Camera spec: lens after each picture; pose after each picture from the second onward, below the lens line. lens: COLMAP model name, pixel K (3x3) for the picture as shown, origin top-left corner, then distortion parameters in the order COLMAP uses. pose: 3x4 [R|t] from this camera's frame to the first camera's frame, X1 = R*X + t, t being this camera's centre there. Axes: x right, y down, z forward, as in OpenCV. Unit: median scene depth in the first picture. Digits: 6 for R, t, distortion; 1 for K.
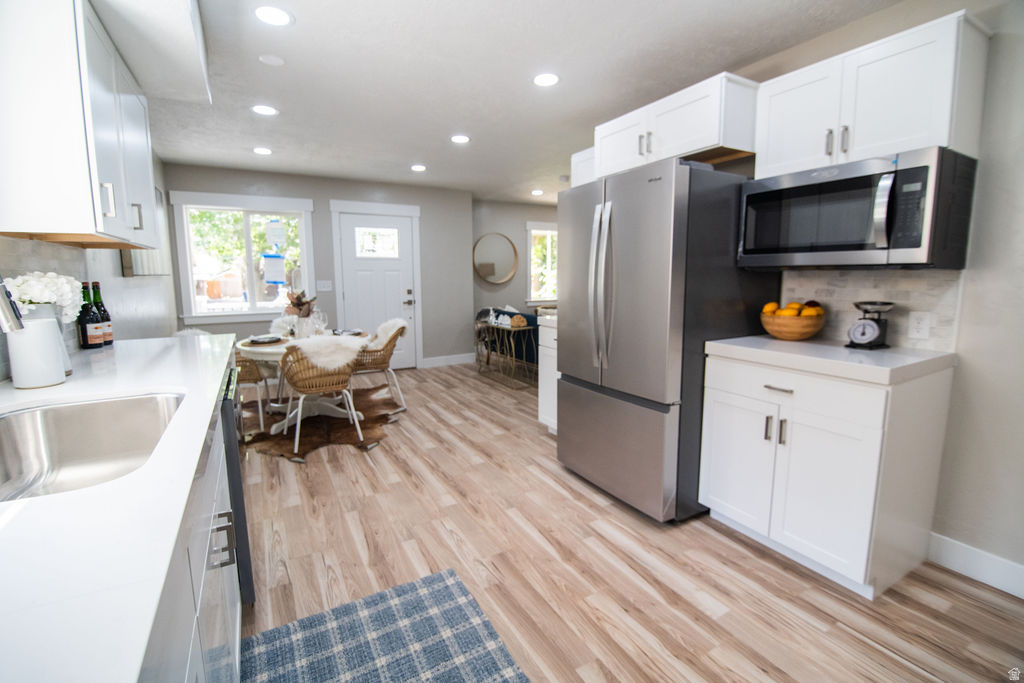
lens RADIAL K [[453.8, 0, 510.5], [0, 453.8, 334.0], [0, 0, 1]] dist [-0.010382, -0.006628]
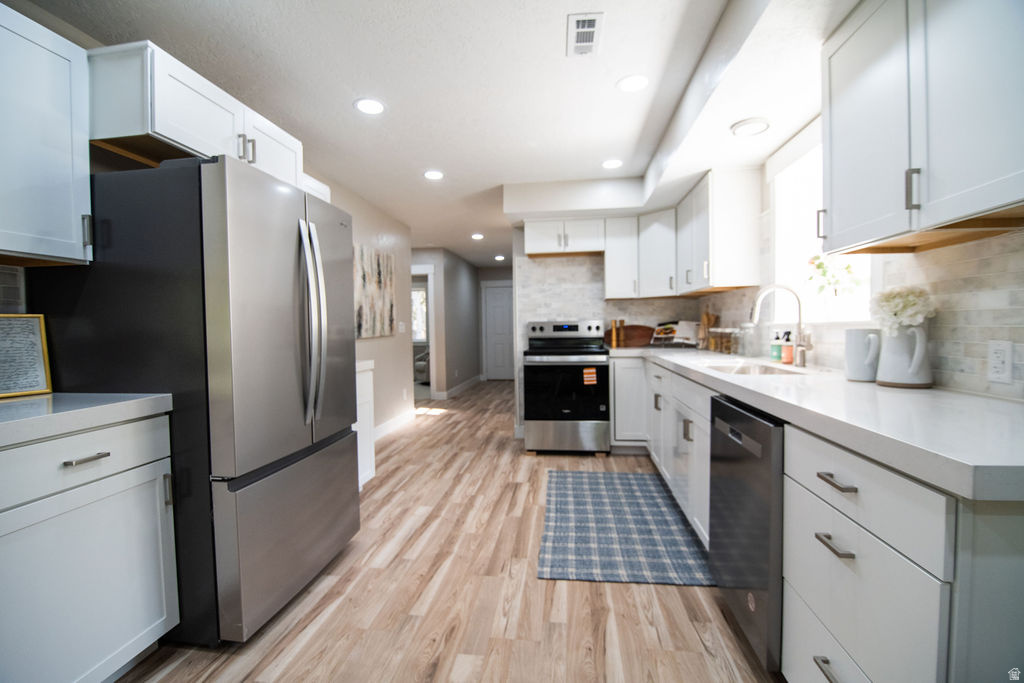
lens RADIAL K [[453.8, 0, 509.1], [0, 453.8, 340.8], [0, 0, 1]] dist [-0.010382, -0.006628]
pose [[-0.797646, -0.001915, 0.603122, -0.637511], [0.096051, 0.986829, 0.130163, -0.156812], [-0.595428, 0.161754, -0.786957, 1.589031]]
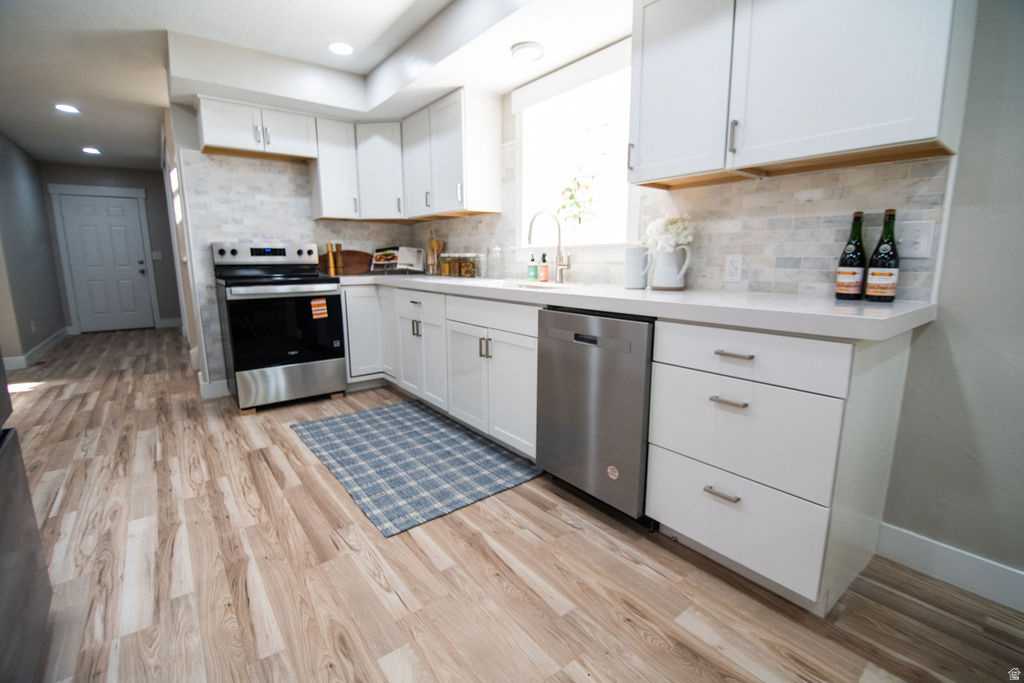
lens RADIAL K [[453.8, 0, 513.0], [0, 453.8, 341.7], [0, 0, 1]] dist [-0.010382, -0.006628]
pose [[-0.988833, 0.032920, -0.145349, -0.232792], [-0.013001, 0.952525, 0.304183, -0.121291], [0.148462, 0.302676, -0.941460, 1.579808]]
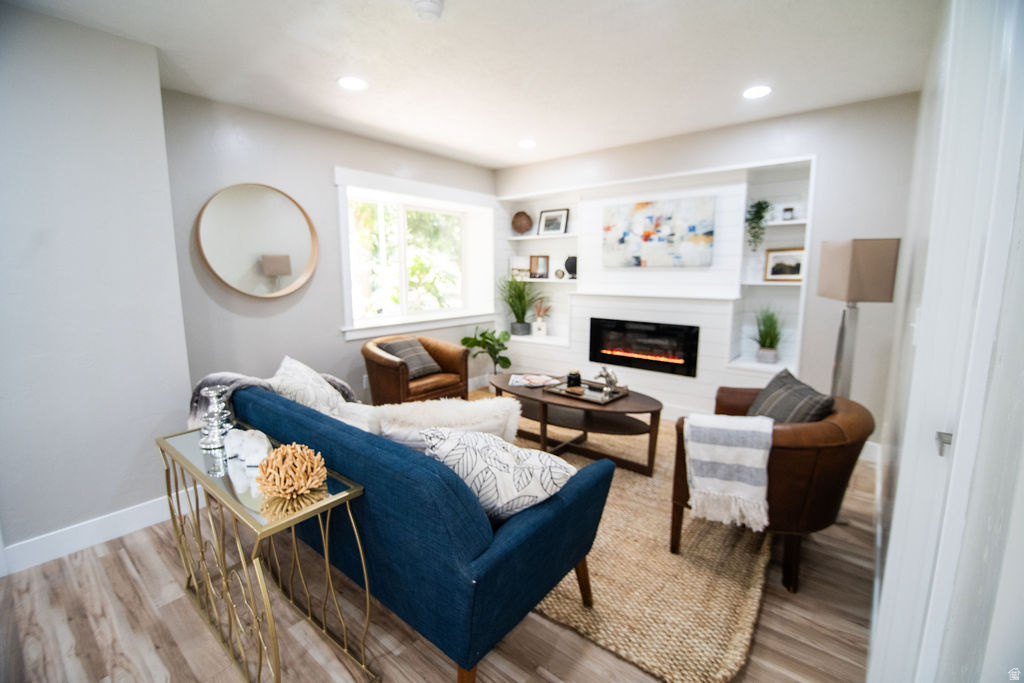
lens RADIAL K [[448.0, 0, 514.4], [0, 448.0, 338.6], [0, 0, 1]] dist [-0.013478, -0.001120]
pose [[0.931613, -0.052537, 0.359634, 0.112257], [0.045040, 0.998558, 0.029199, -0.239939], [-0.360649, -0.011004, 0.932637, 1.651911]]
